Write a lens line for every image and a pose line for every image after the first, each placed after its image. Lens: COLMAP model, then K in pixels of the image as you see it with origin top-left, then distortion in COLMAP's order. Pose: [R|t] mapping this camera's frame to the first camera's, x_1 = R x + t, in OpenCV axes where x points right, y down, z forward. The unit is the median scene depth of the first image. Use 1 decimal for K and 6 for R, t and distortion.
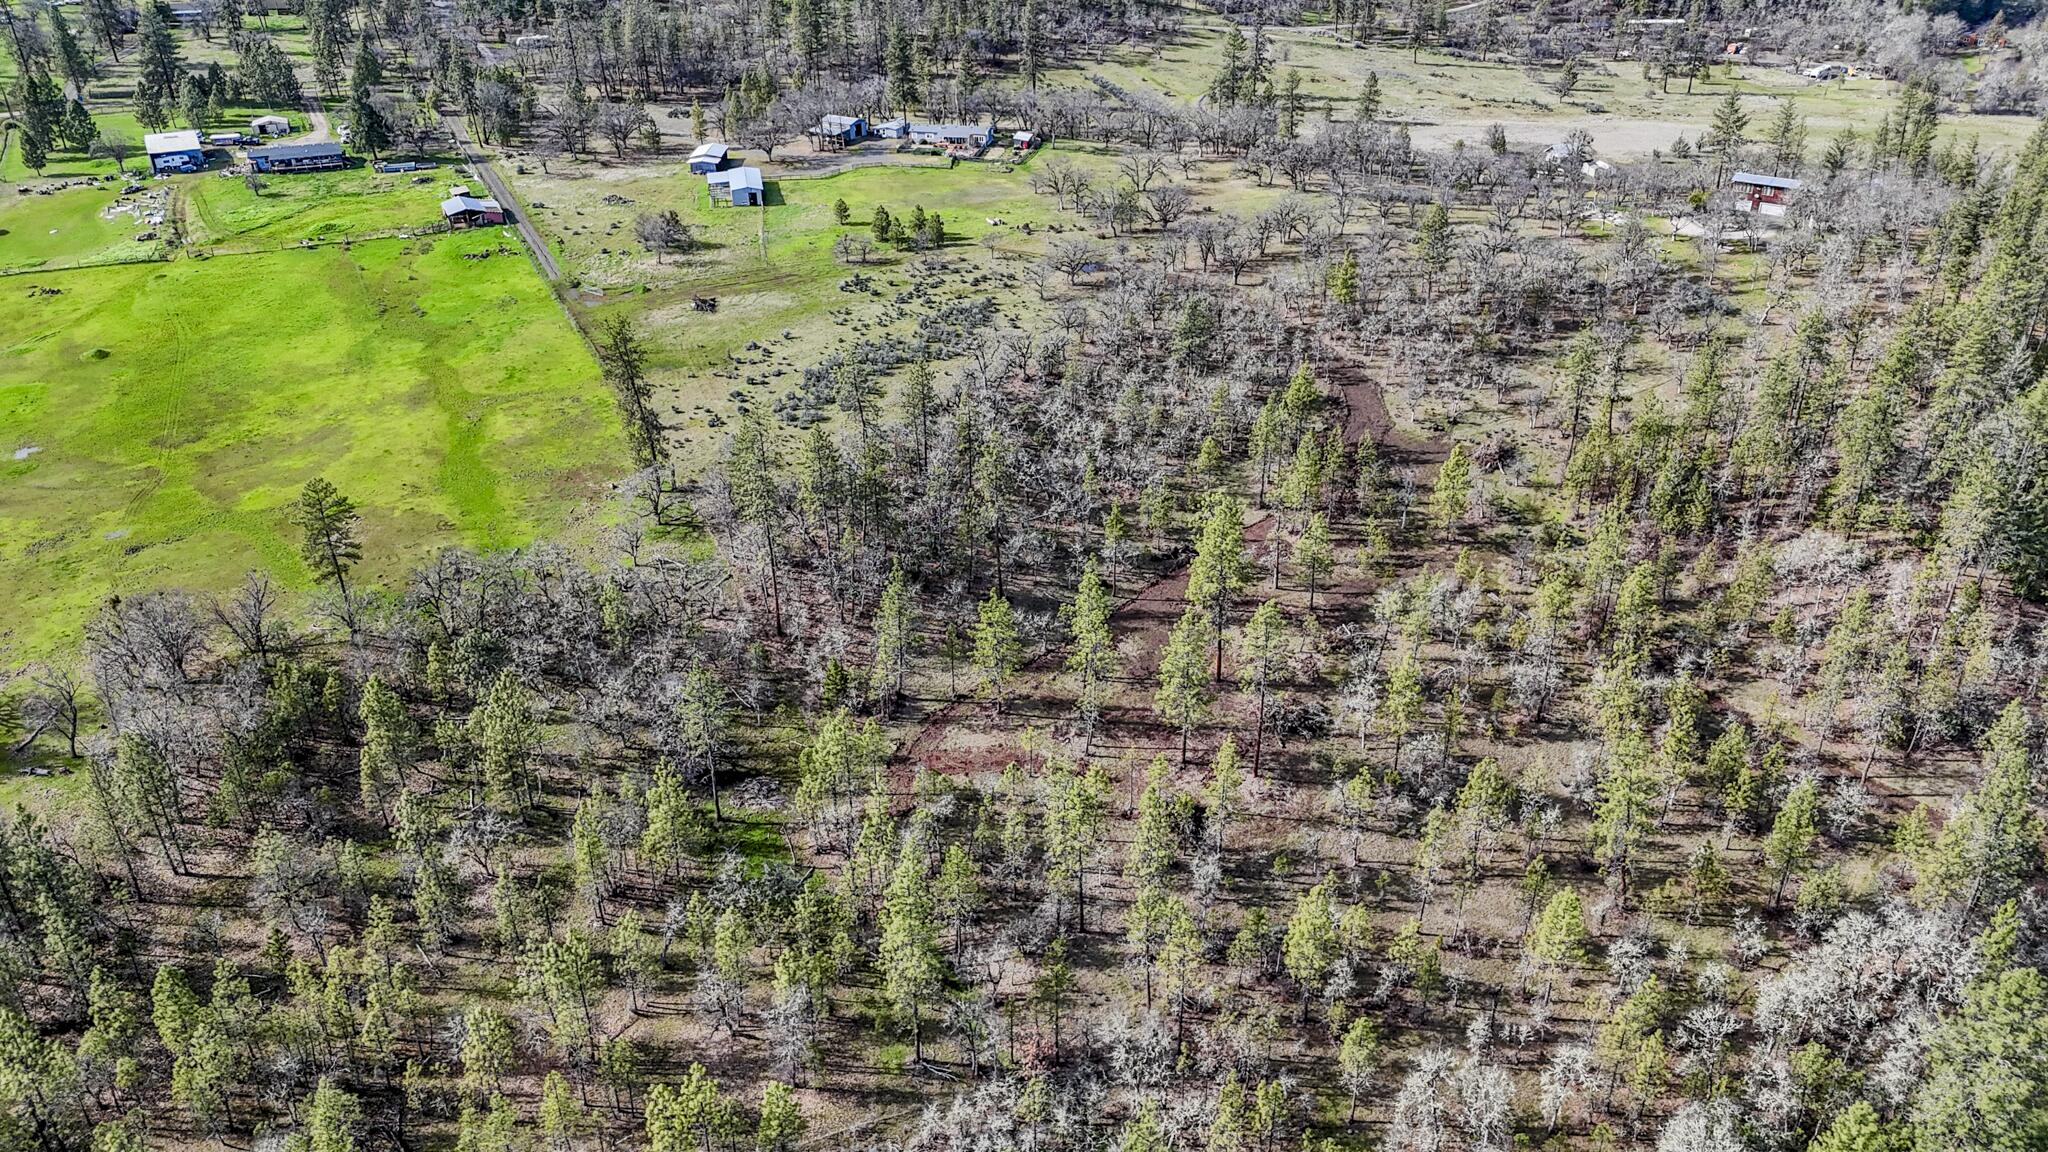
lens RADIAL K [[1512.3, 0, 1036.7], [0, 1512.3, 576.6], [0, 0, 1]] dist [0.079759, -0.079474]
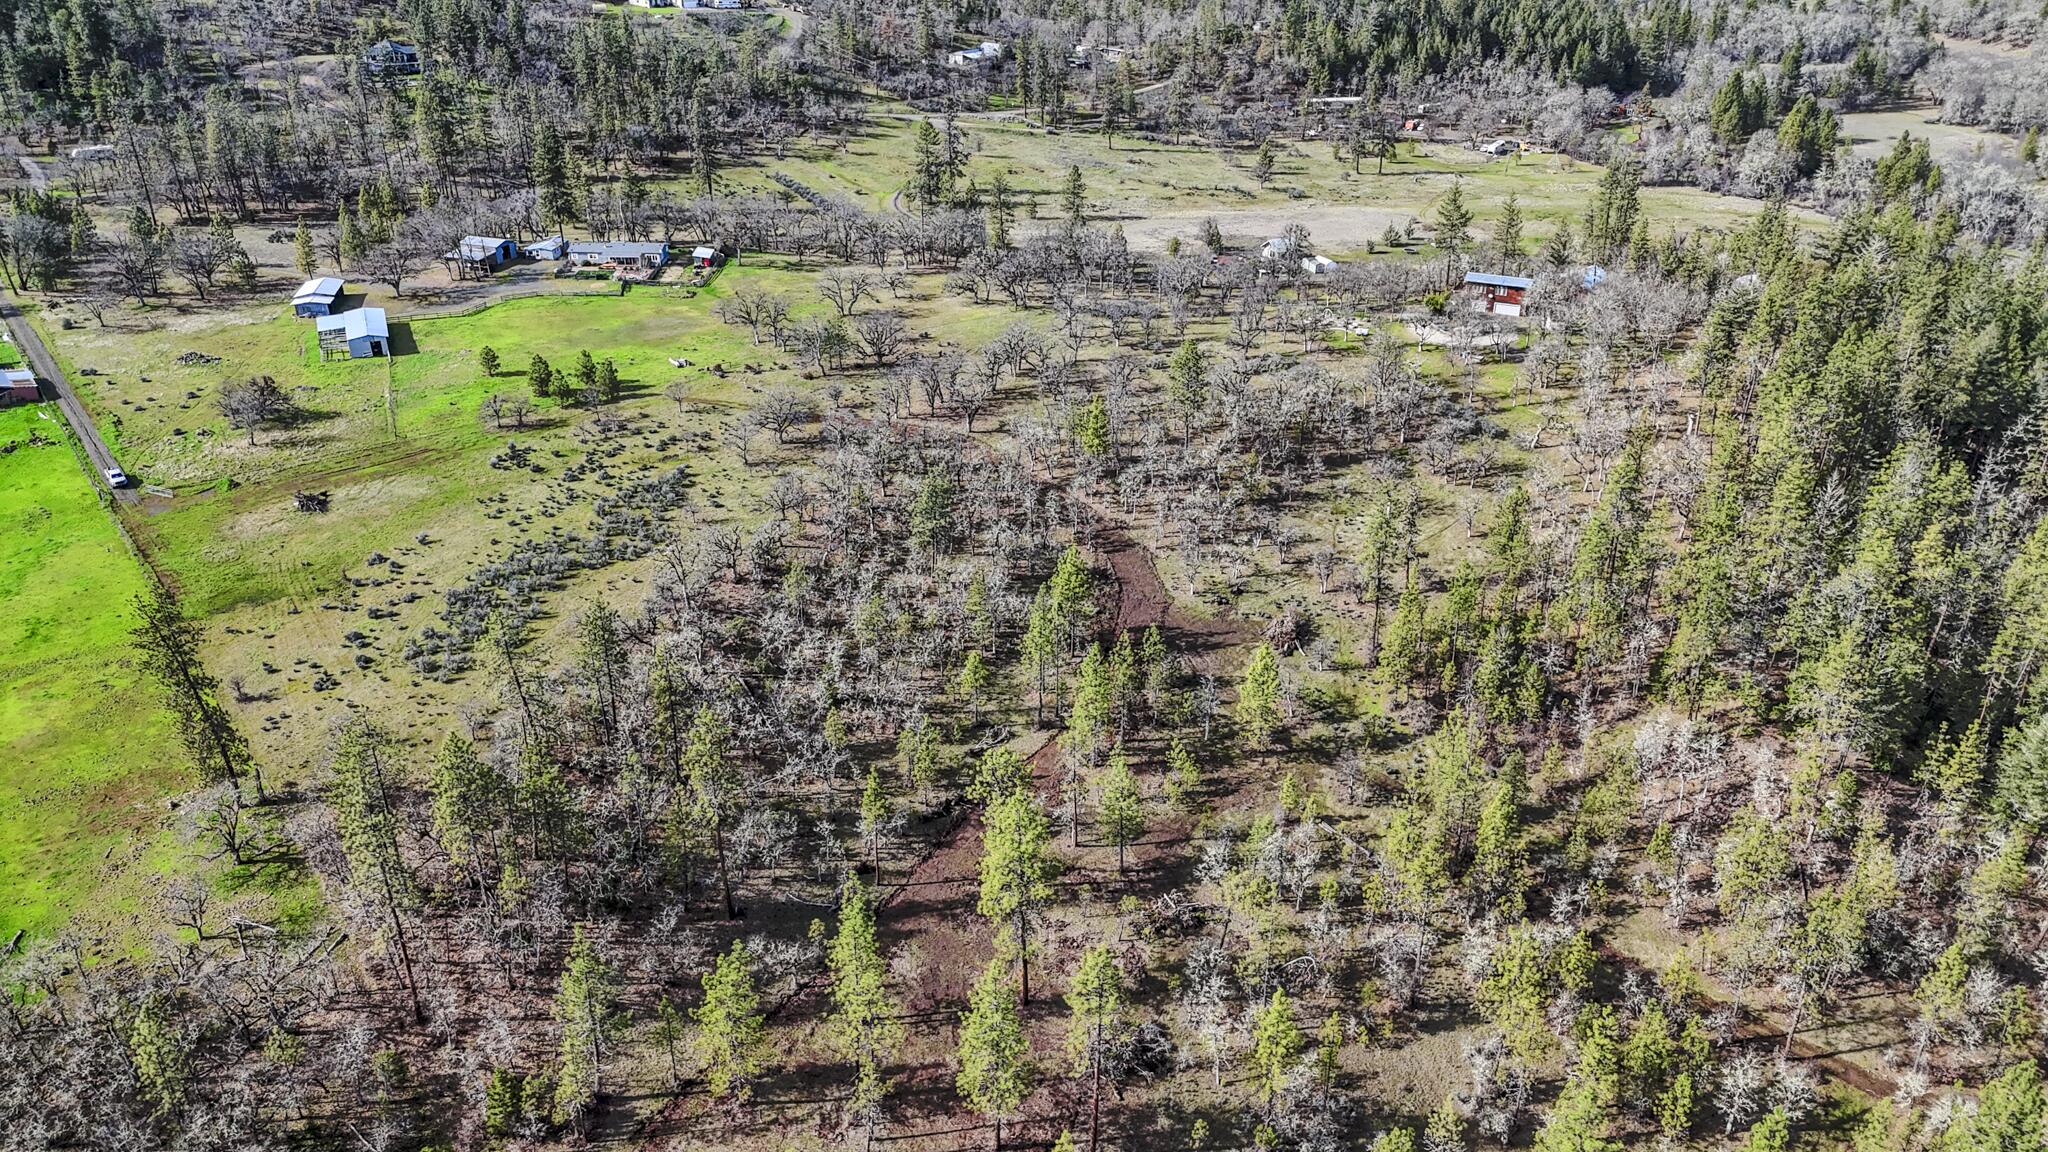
lens RADIAL K [[1512.3, 0, 1036.7], [0, 1512.3, 578.9], [0, 0, 1]] dist [0.079759, -0.079474]
pose [[0.978694, -0.081531, 0.188441, -0.002611], [0.088000, 0.995776, -0.026207, -0.088739], [-0.185508, 0.042232, 0.981735, 0.154866]]
